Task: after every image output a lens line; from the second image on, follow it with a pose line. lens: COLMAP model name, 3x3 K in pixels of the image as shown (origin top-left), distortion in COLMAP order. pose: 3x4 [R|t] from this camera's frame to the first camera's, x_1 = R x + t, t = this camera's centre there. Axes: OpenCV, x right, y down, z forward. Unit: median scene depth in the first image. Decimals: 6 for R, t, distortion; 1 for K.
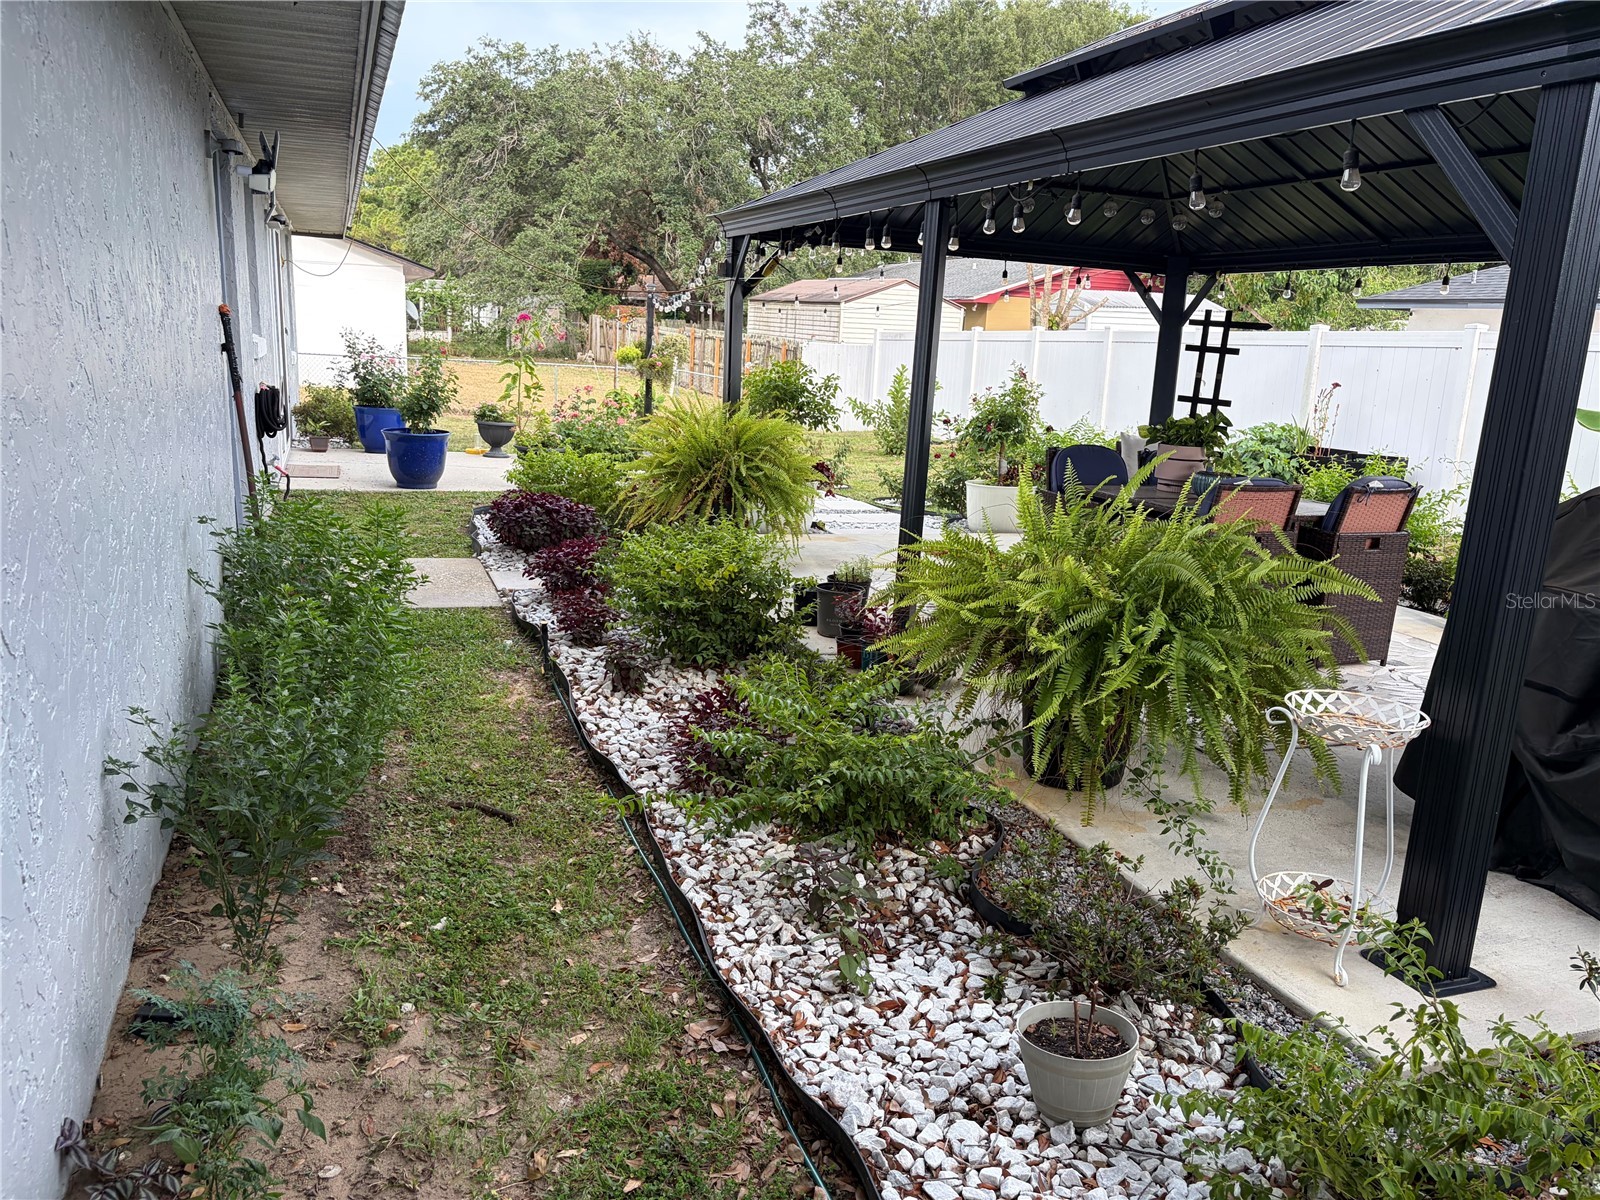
lens RADIAL K [[1204.7, 0, 799.0], [0, 1204.7, 604.8], [0, 0, 1]] dist [0.031230, -0.029442]
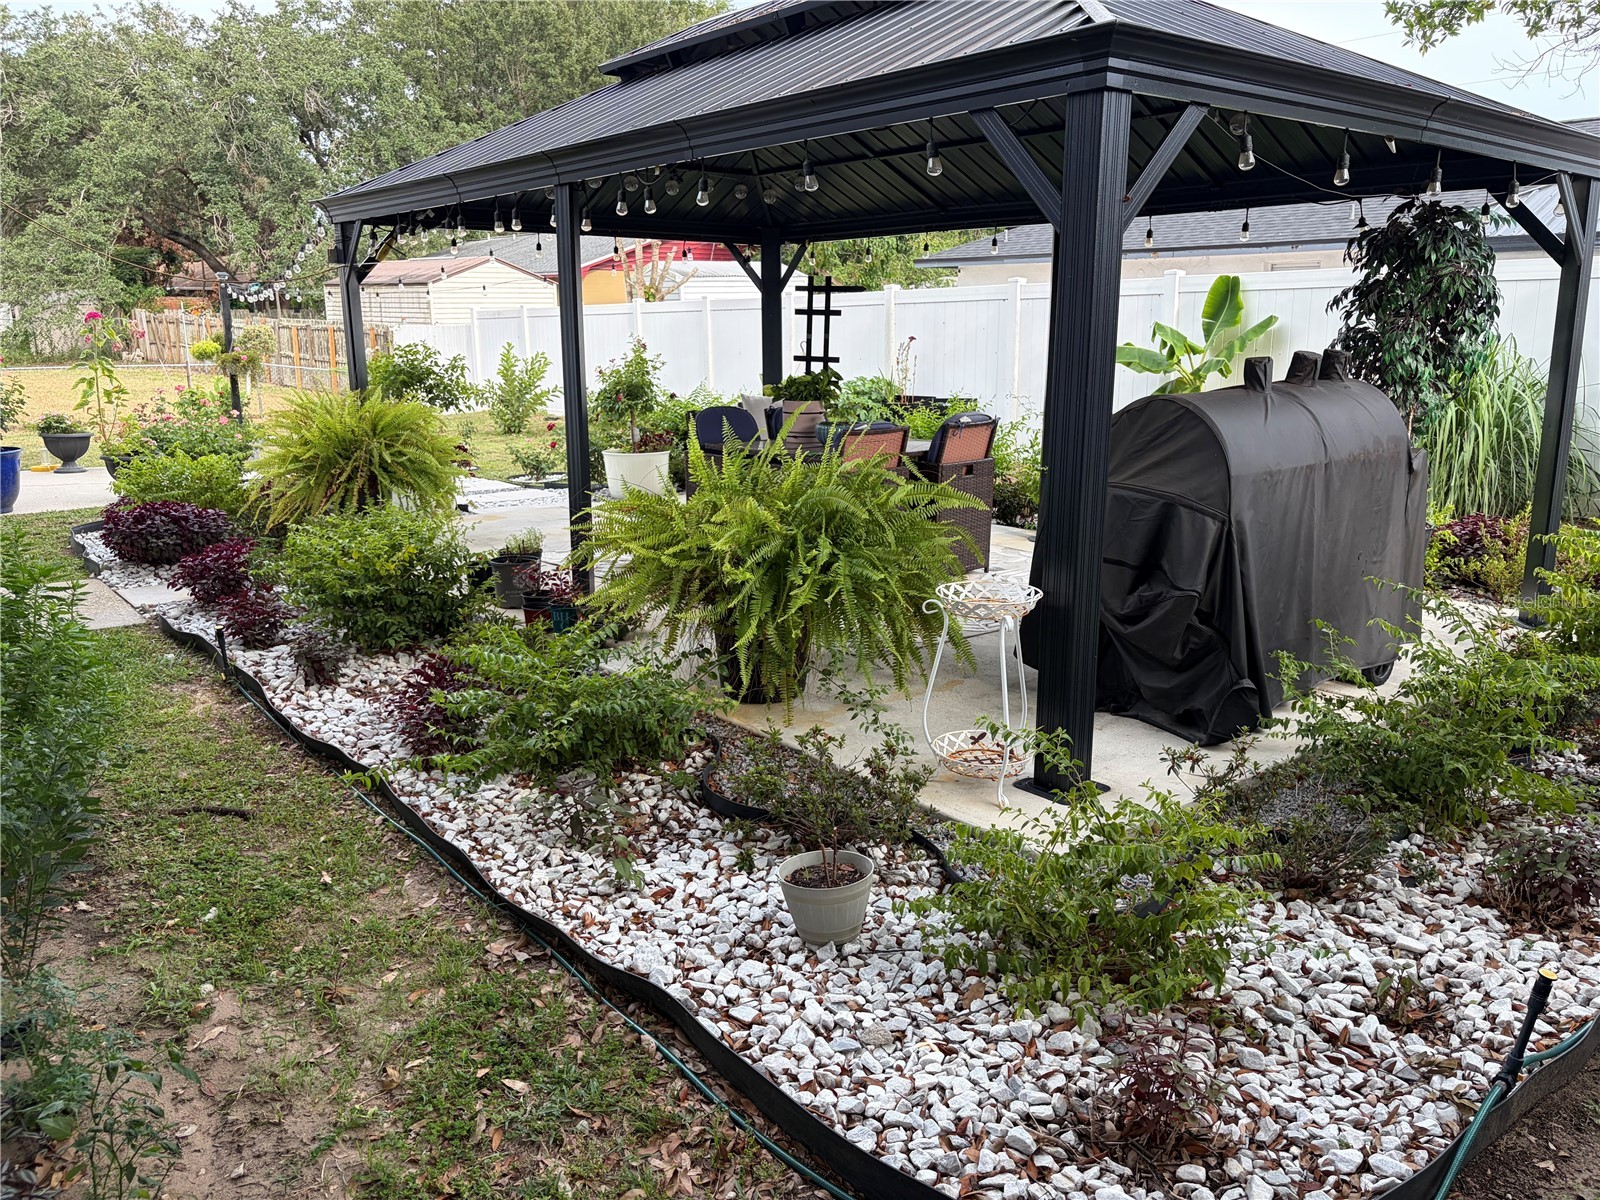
lens RADIAL K [[1206.2, 0, 795.9], [0, 1206.2, 603.6], [0, 0, 1]] dist [0.057921, -0.059310]
pose [[0.944502, -0.128011, 0.302537, -0.067172], [0.122401, 0.991771, 0.037514, 0.016116], [-0.304849, 0.001599, 0.952399, -0.080676]]
